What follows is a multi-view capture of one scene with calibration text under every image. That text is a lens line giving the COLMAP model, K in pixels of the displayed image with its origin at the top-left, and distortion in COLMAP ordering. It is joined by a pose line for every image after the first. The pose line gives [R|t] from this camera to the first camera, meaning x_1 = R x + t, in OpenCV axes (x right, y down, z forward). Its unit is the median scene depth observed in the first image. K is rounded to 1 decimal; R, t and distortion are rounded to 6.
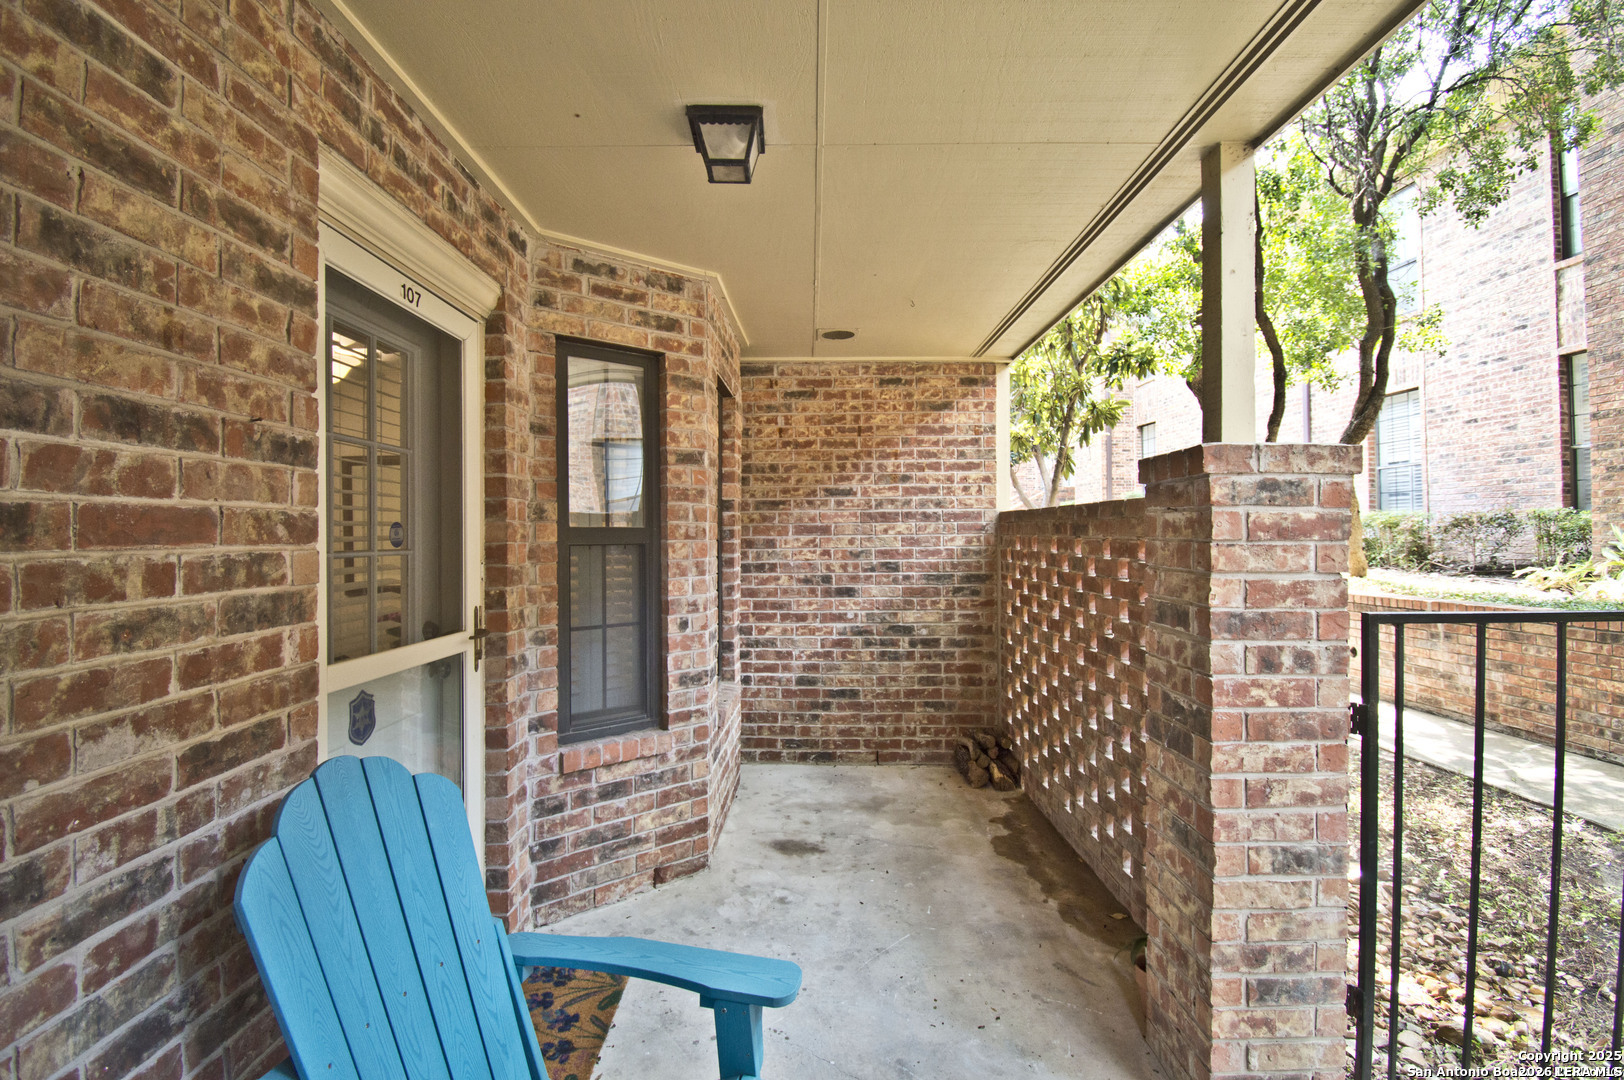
lens RADIAL K [[738.8, 0, 812.3], [0, 738.8, 530.7], [0, 0, 1]] dist [0.017530, -0.027270]
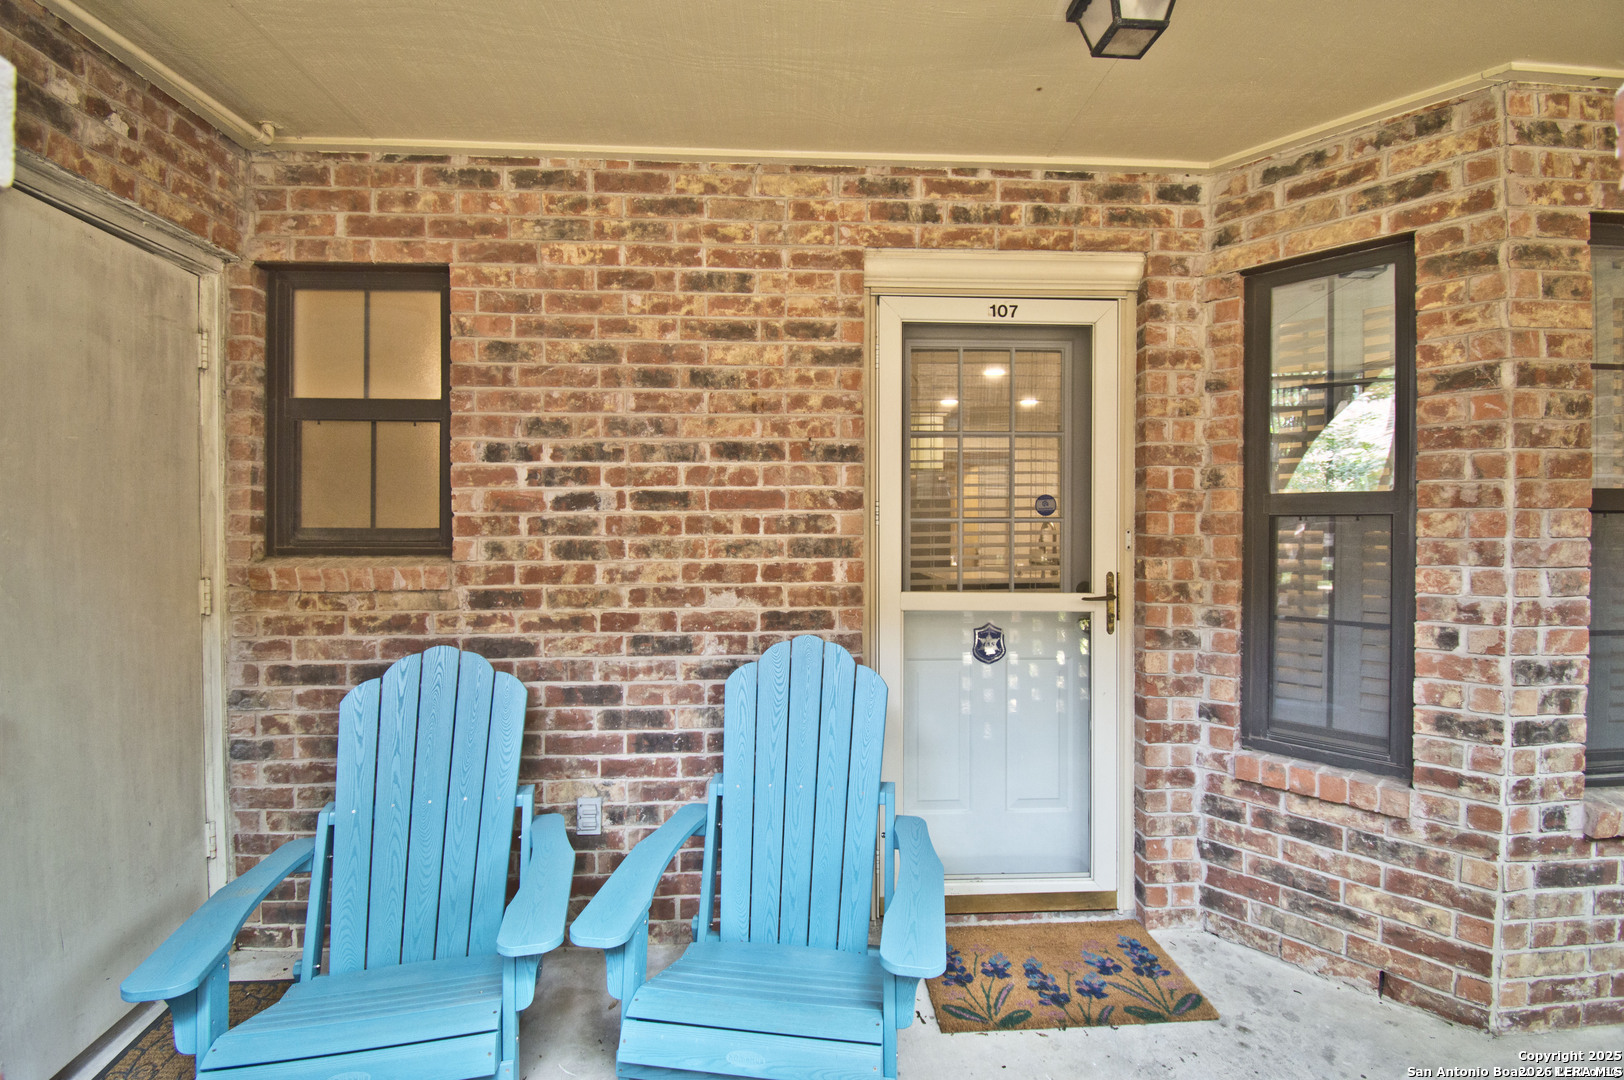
lens RADIAL K [[738.8, 0, 812.3], [0, 738.8, 530.7], [0, 0, 1]] dist [0.017530, -0.027270]
pose [[0.023762, 0.015805, -0.999593, 1.002185], [0.006287, 0.999853, 0.015959, 0.040533], [0.999698, -0.006663, 0.023659, 0.940403]]
